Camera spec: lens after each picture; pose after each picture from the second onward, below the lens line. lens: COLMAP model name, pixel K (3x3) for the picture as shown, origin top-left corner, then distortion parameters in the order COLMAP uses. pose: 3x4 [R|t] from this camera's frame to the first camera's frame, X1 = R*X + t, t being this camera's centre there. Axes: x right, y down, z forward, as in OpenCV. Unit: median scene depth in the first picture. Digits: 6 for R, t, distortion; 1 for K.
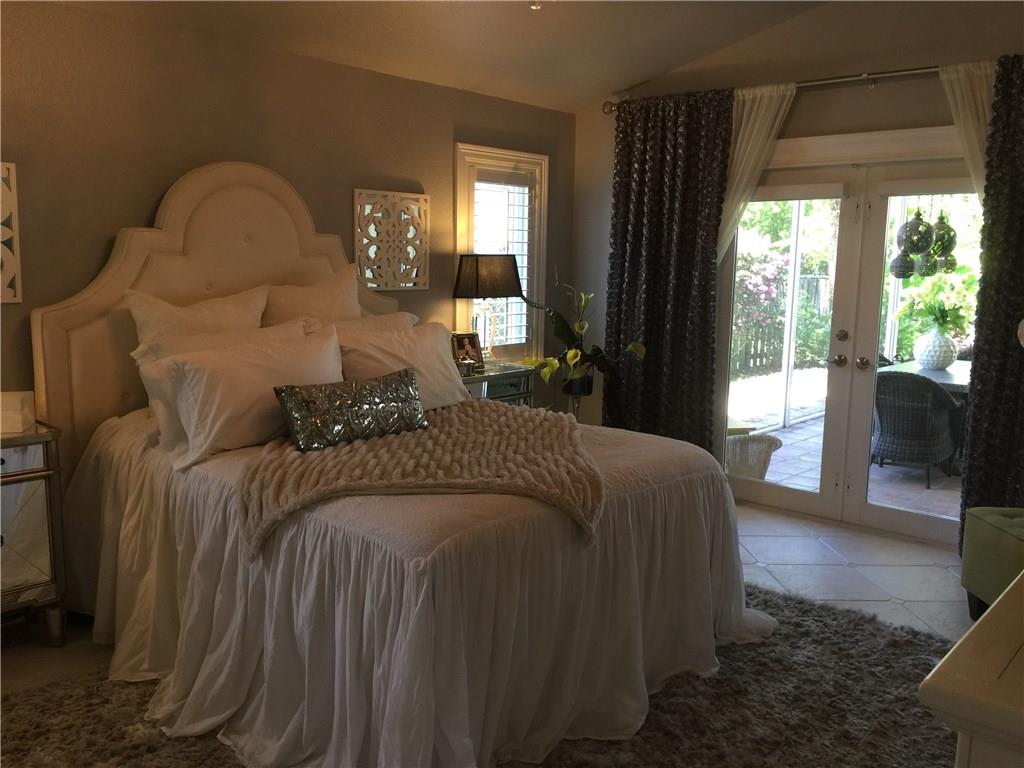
lens RADIAL K [[885.9, 0, 512.0], [0, 885.9, 384.0], [0, 0, 1]] dist [0.087857, -0.133481]
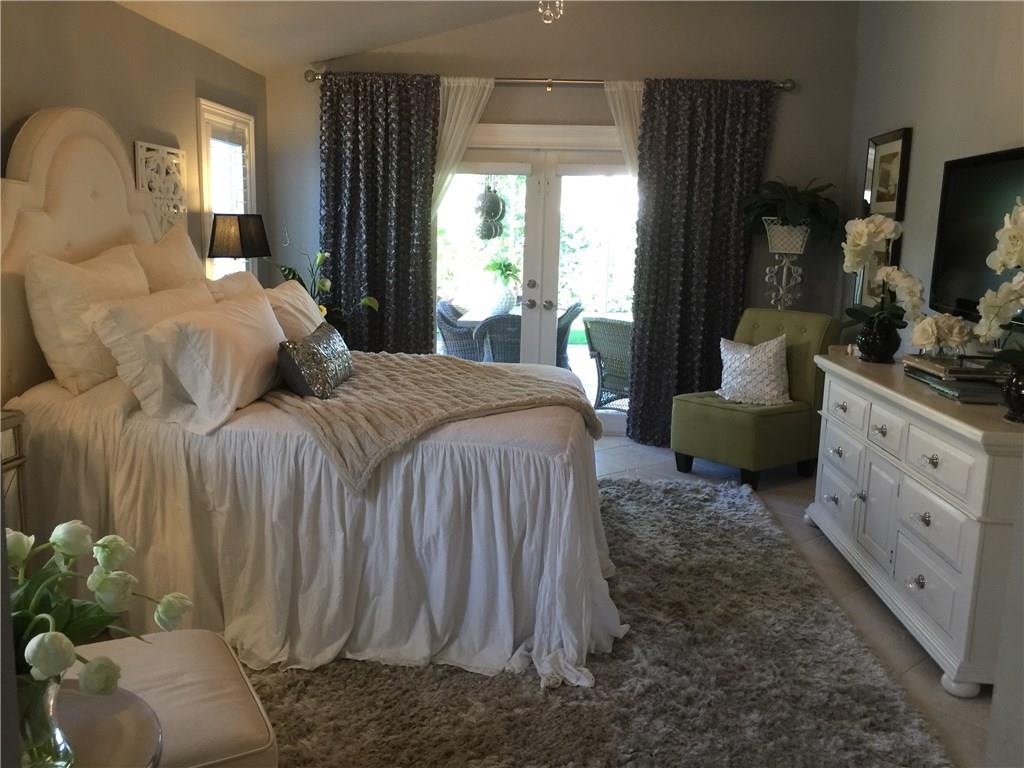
lens RADIAL K [[885.9, 0, 512.0], [0, 885.9, 384.0], [0, 0, 1]] dist [0.087857, -0.133481]
pose [[0.793159, -0.099869, 0.600770, -0.423292], [0.075008, 0.994972, 0.066370, 0.001656], [-0.604377, -0.007580, 0.796662, 0.005969]]
